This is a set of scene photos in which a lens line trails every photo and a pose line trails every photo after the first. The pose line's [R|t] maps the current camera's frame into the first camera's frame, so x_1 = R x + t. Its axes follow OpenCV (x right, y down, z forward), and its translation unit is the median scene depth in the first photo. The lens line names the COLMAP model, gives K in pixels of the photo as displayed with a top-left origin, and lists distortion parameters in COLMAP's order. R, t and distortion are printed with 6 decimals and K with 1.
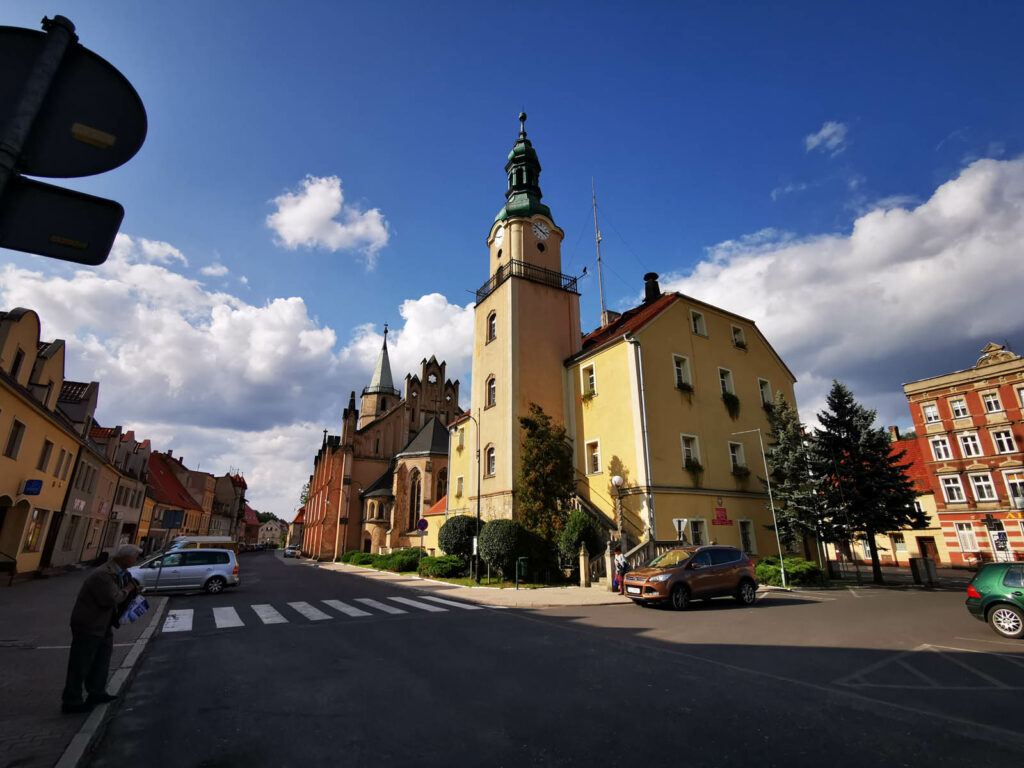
lens RADIAL K [[489.1, 0, 510.9], [0, 489.1, 389.5], [0, 0, 1]] dist [-0.013549, 0.014513]
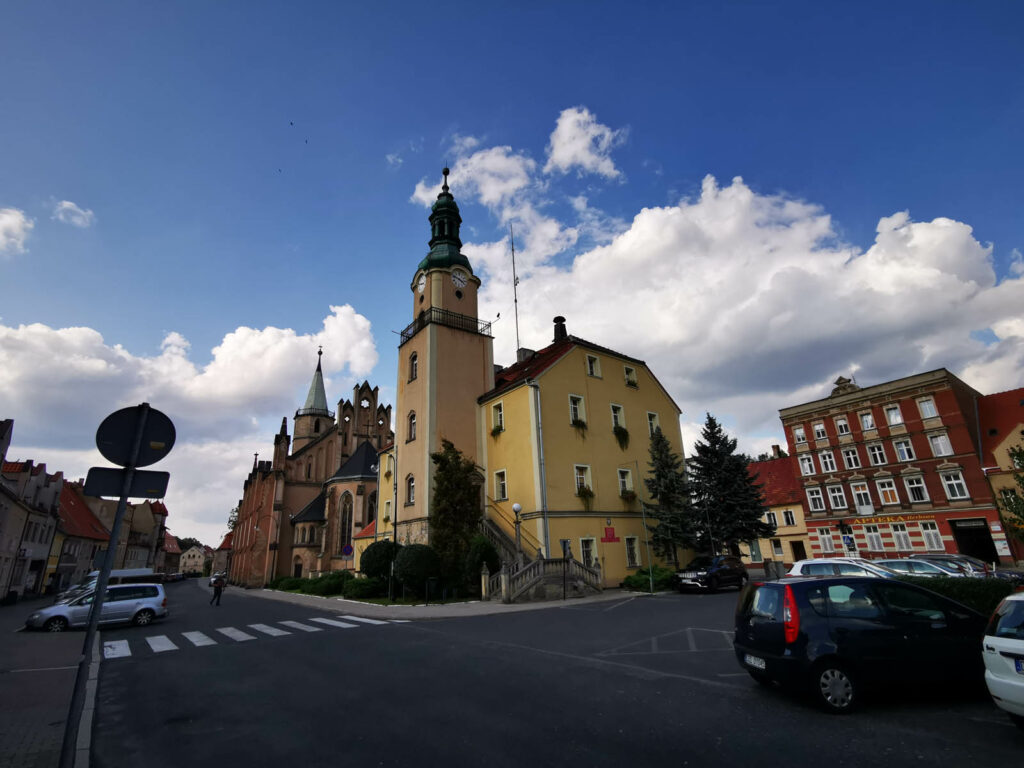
lens RADIAL K [[489.1, 0, 508.6], [0, 489.1, 391.0], [0, 0, 1]] dist [-0.013549, 0.014513]
pose [[0.993435, -0.003472, 0.114348, 0.045509], [0.006445, 0.999650, -0.025641, -0.041683], [-0.114219, 0.026209, 0.993110, -0.110698]]
